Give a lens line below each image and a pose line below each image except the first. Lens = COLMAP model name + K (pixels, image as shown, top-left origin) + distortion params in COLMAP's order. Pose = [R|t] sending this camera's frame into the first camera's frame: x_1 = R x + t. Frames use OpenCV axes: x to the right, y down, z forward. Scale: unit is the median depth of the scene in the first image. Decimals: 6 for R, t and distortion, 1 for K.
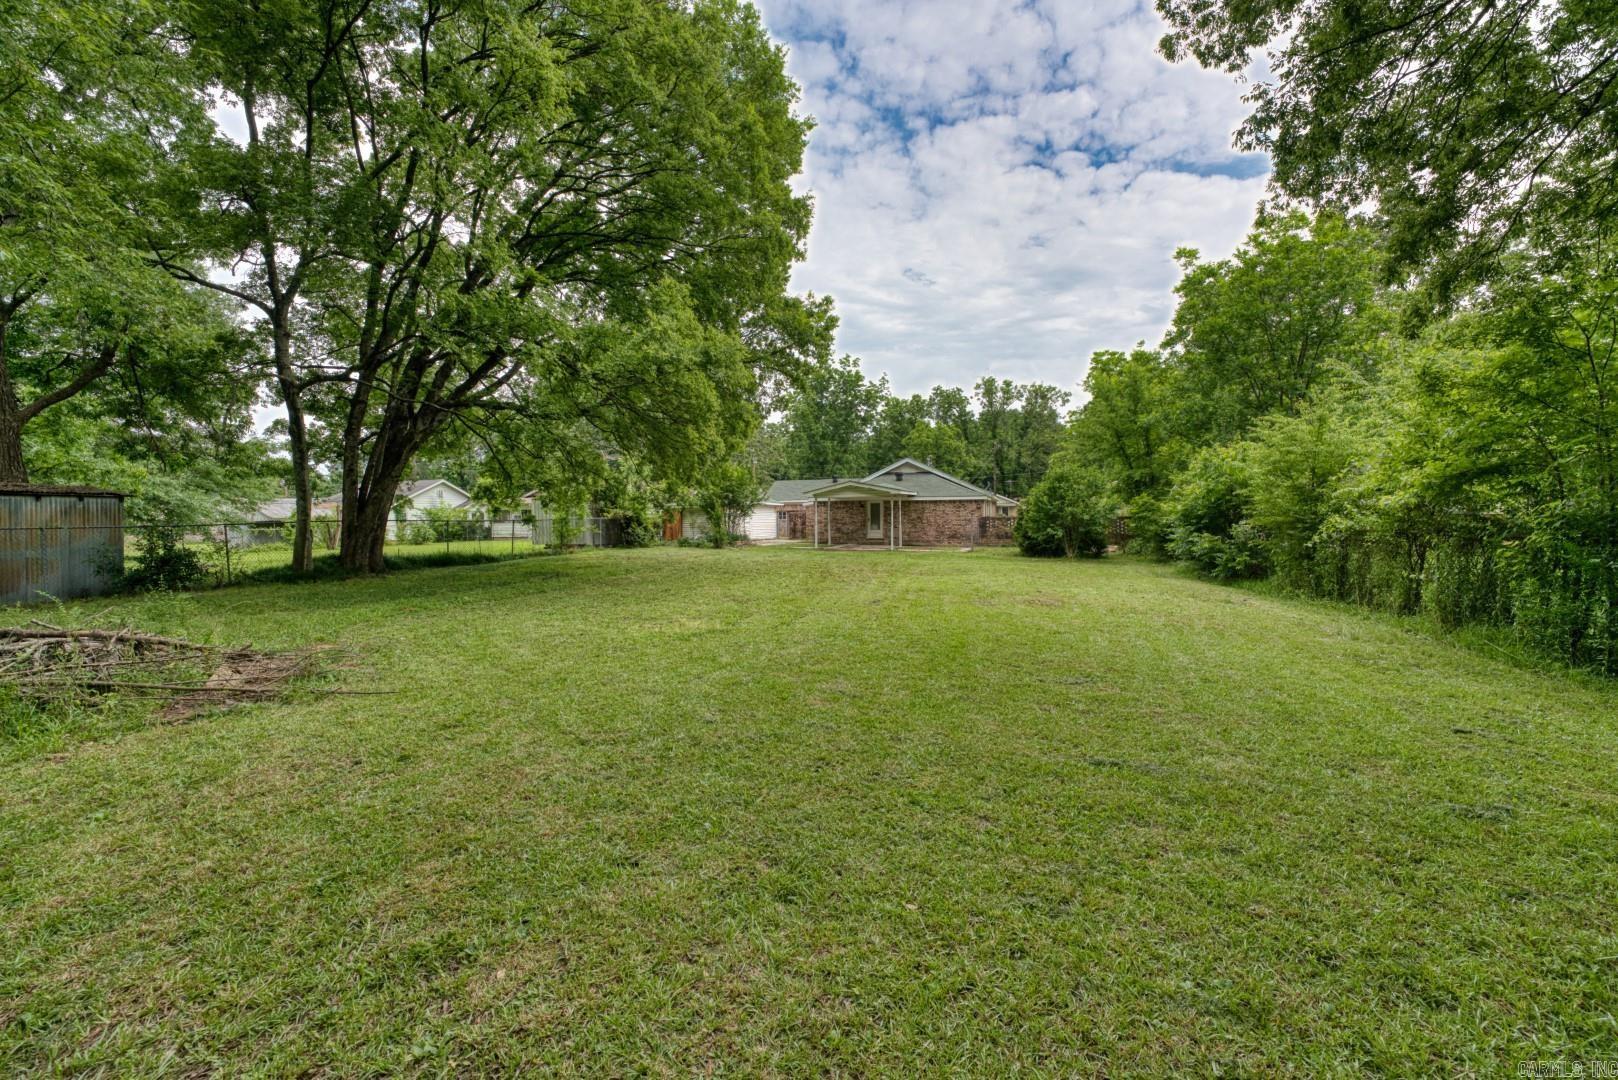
lens RADIAL K [[657.6, 0, 808.0], [0, 657.6, 537.6], [0, 0, 1]] dist [-0.025806, 0.002924]
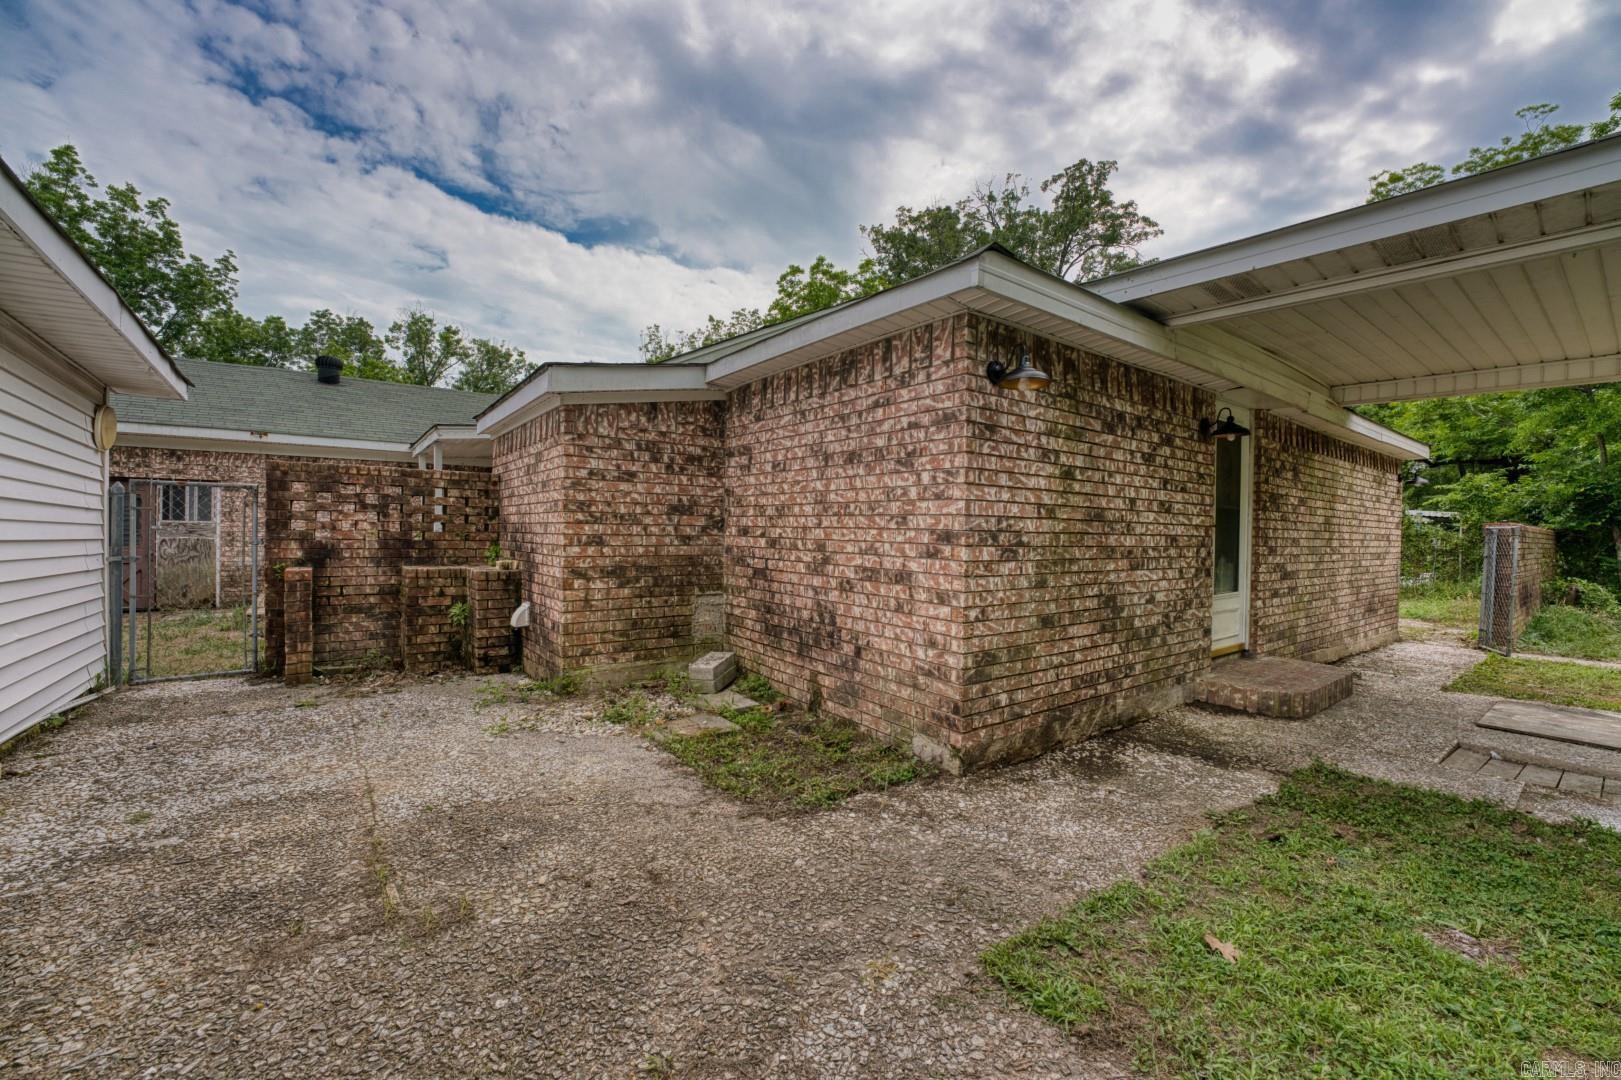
lens RADIAL K [[658.8, 0, 803.4], [0, 658.8, 530.2], [0, 0, 1]] dist [-0.025806, 0.002924]
pose [[0.585376, 0.015430, 0.810615, -0.027504], [0.012066, 0.999542, -0.027740, -0.008159], [-0.810672, 0.026020, 0.584922, 0.338950]]
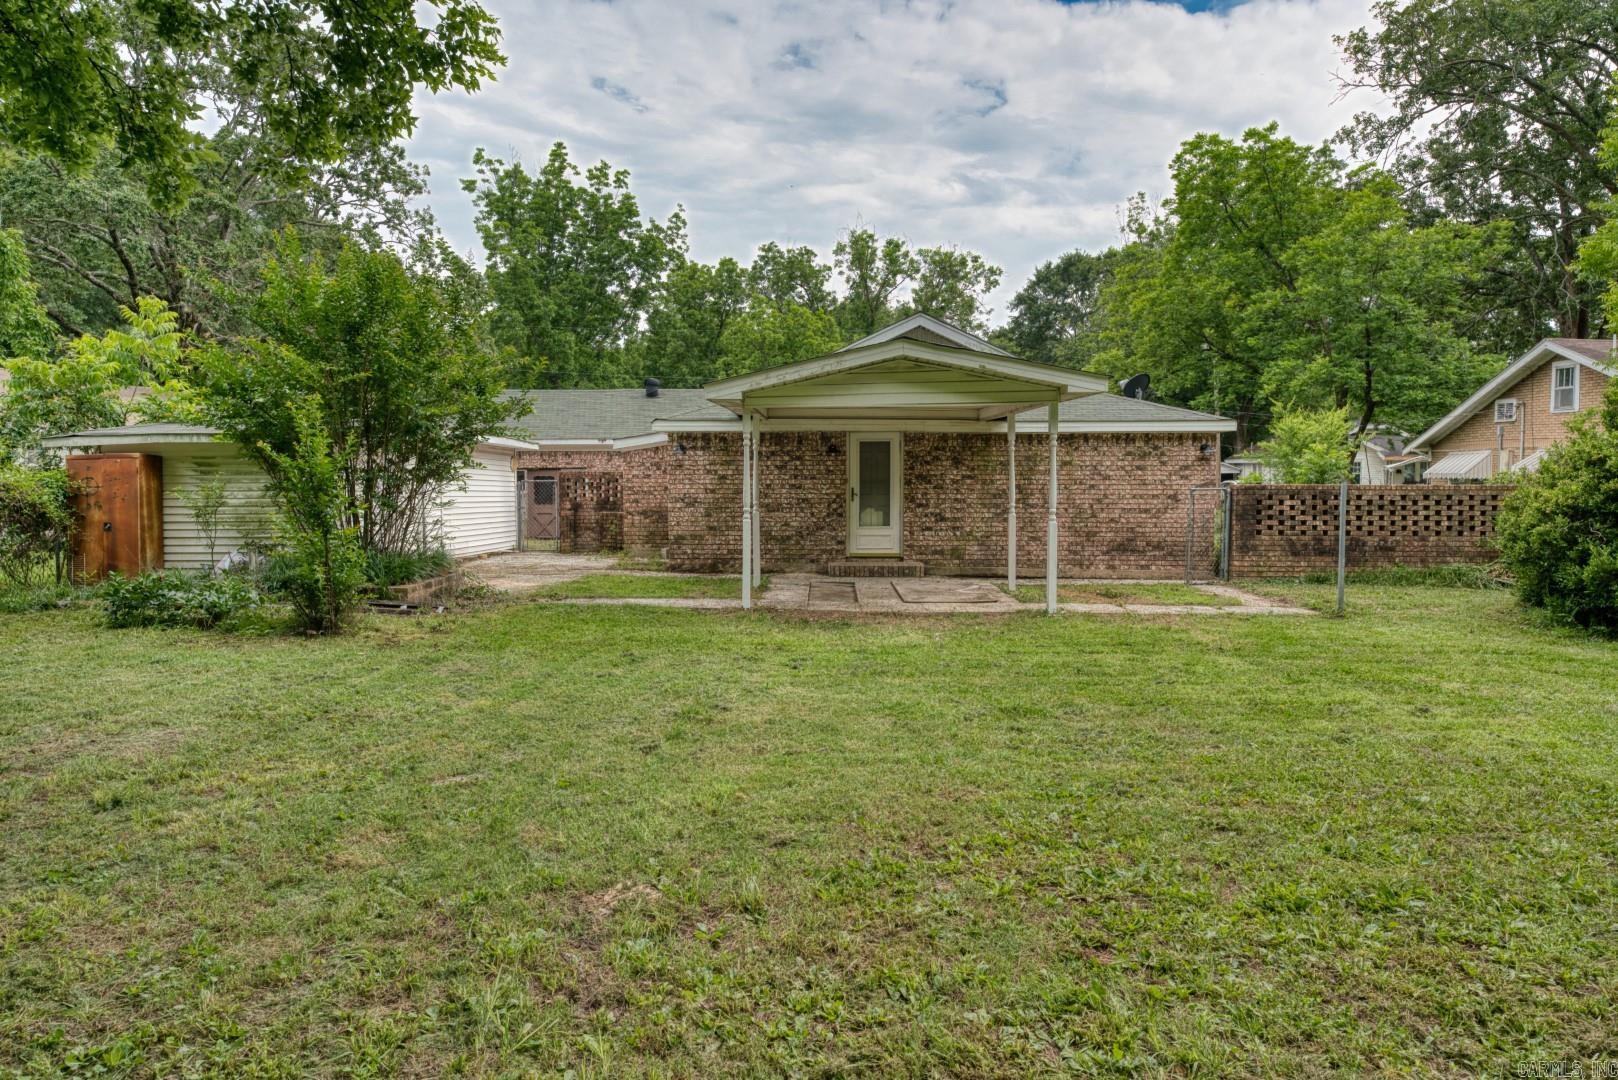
lens RADIAL K [[1040.6, 0, 816.6], [0, 1040.6, 542.4], [0, 0, 1]] dist [0.010065, 0.001364]
pose [[0.955470, -0.013330, 0.294786, -0.023944], [0.006644, 0.999698, 0.023674, -0.005601], [-0.295012, -0.020661, 0.955270, 0.184166]]
